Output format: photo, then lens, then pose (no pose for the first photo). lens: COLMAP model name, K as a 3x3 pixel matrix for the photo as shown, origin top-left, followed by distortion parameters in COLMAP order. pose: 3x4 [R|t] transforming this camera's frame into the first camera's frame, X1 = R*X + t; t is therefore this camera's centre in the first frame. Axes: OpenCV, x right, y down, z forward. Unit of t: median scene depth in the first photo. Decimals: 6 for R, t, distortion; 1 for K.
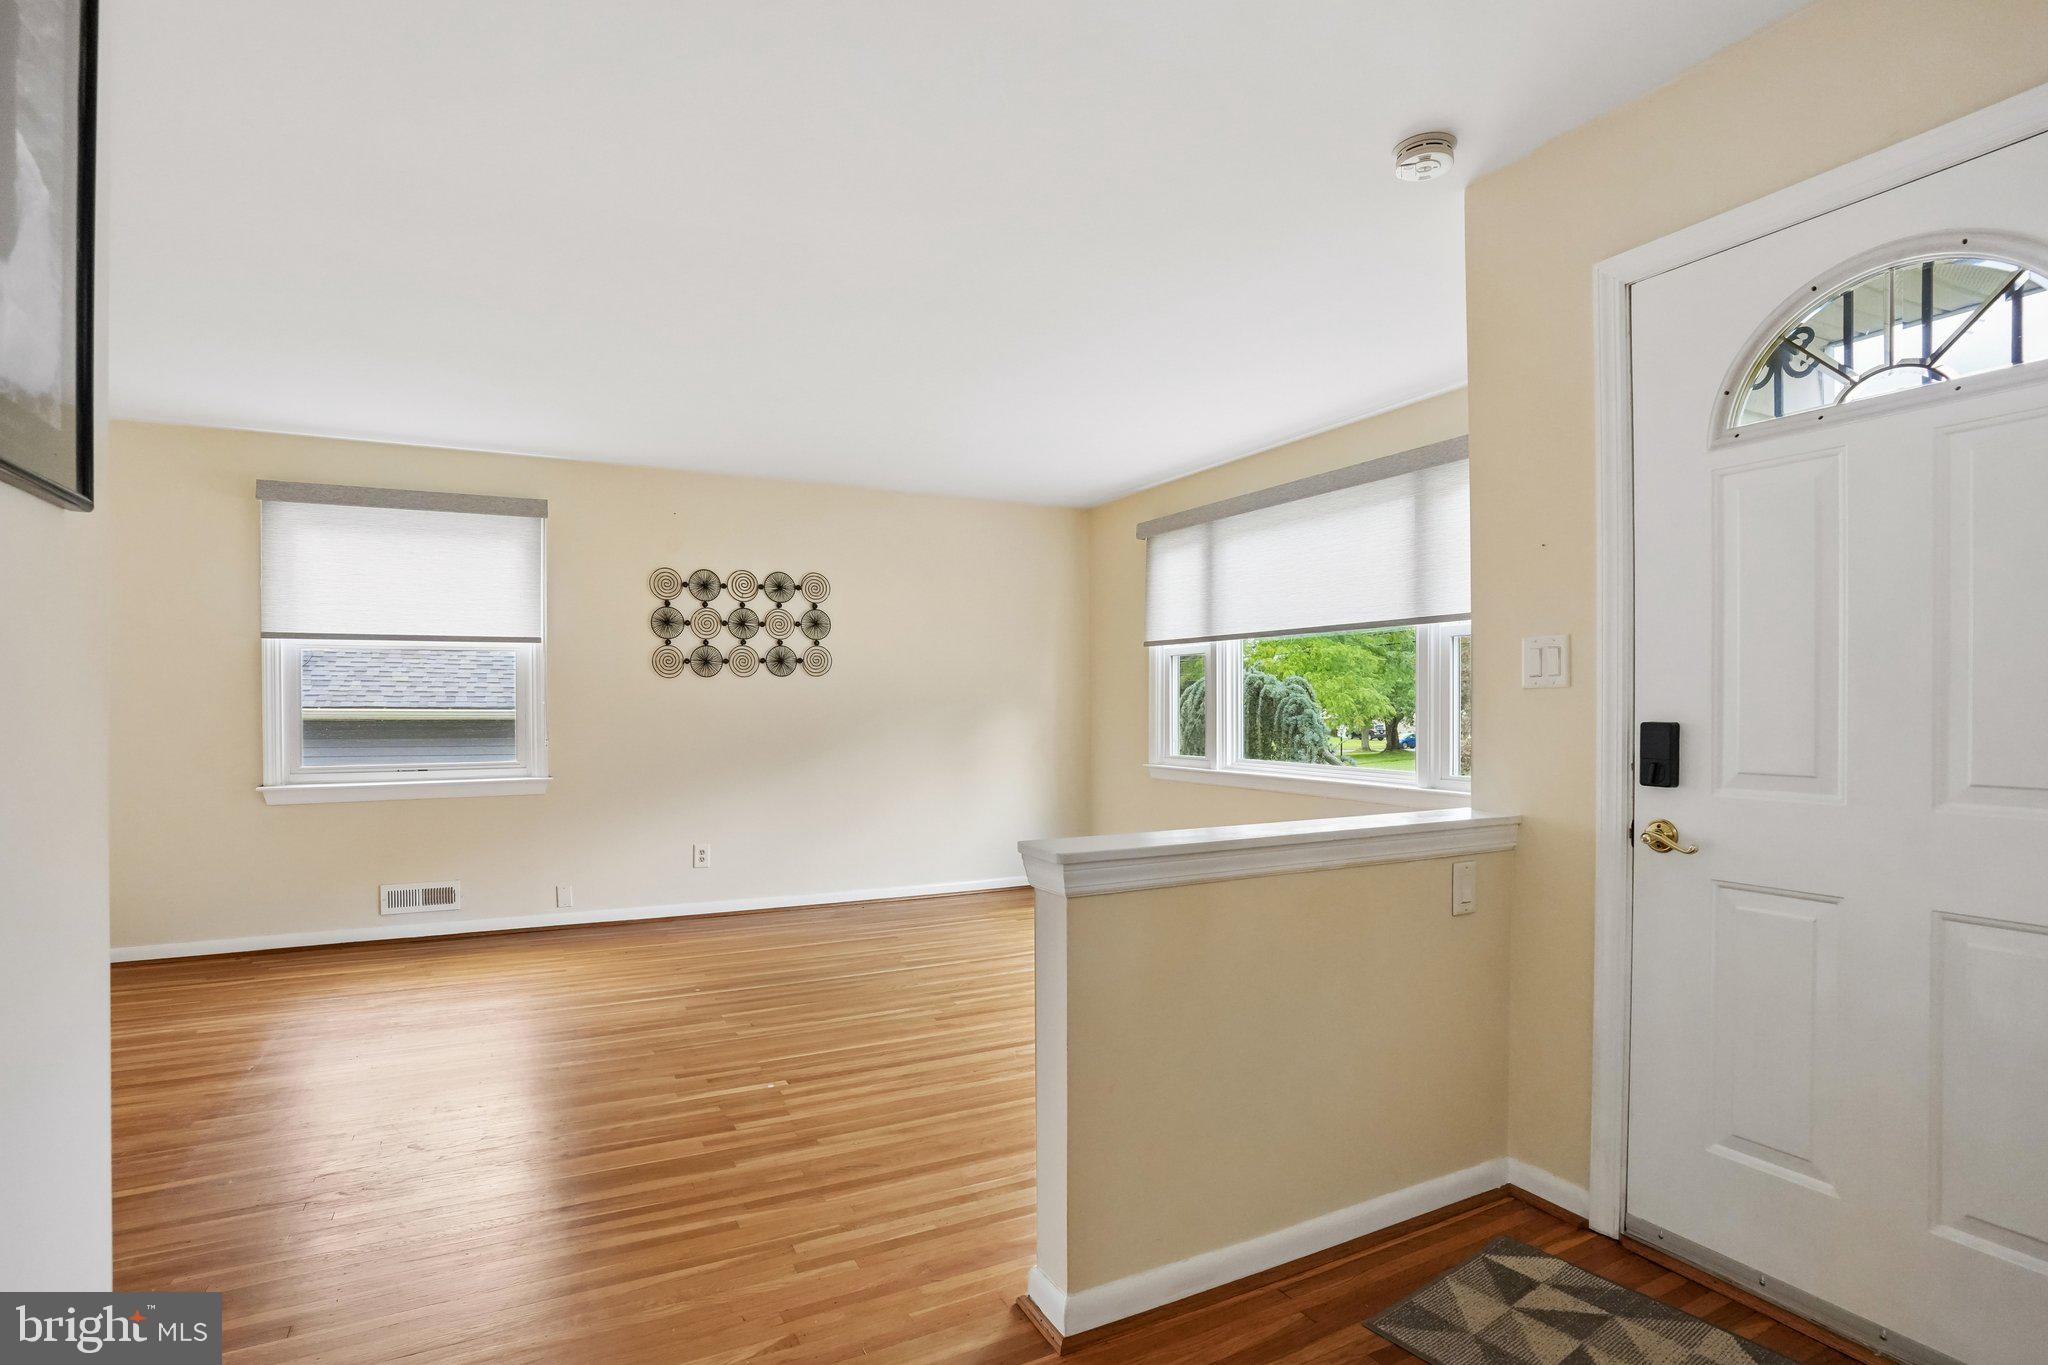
lens RADIAL K [[1027.9, 0, 960.7], [0, 1027.9, 716.2], [0, 0, 1]] dist [-0.001356, 0.000480]
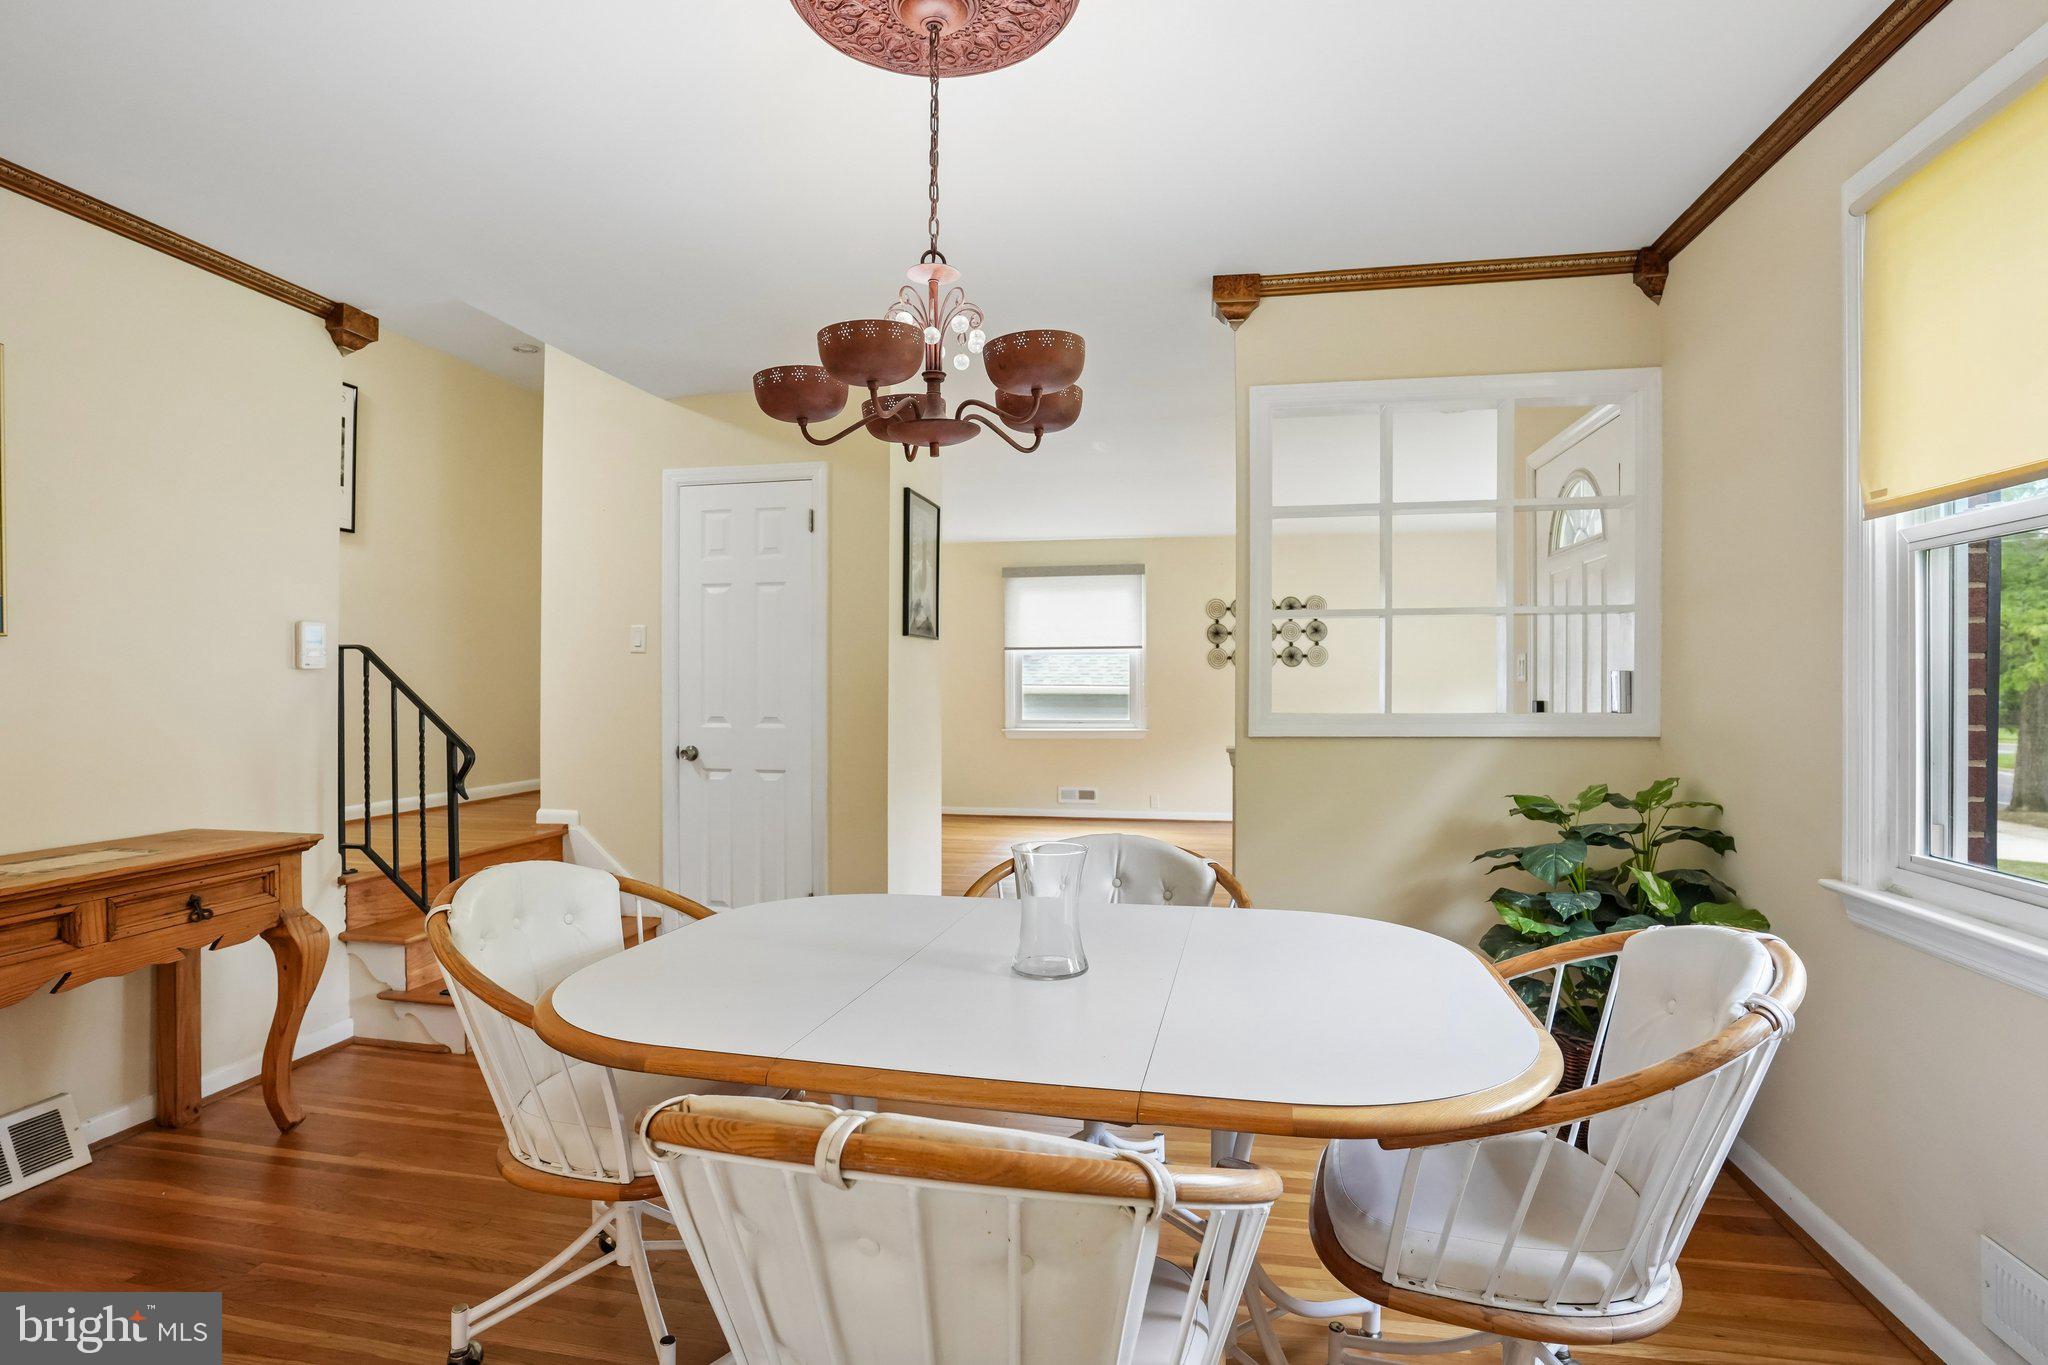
lens RADIAL K [[1027.9, 0, 1019.9], [0, 1027.9, 682.3], [0, 0, 1]] dist [-0.001356, 0.000480]
pose [[0.815294, 0.001859, -0.579045, 0.377671], [-0.007774, 0.999940, -0.007737, -0.001985], [0.578995, 0.010809, 0.815259, -0.453039]]
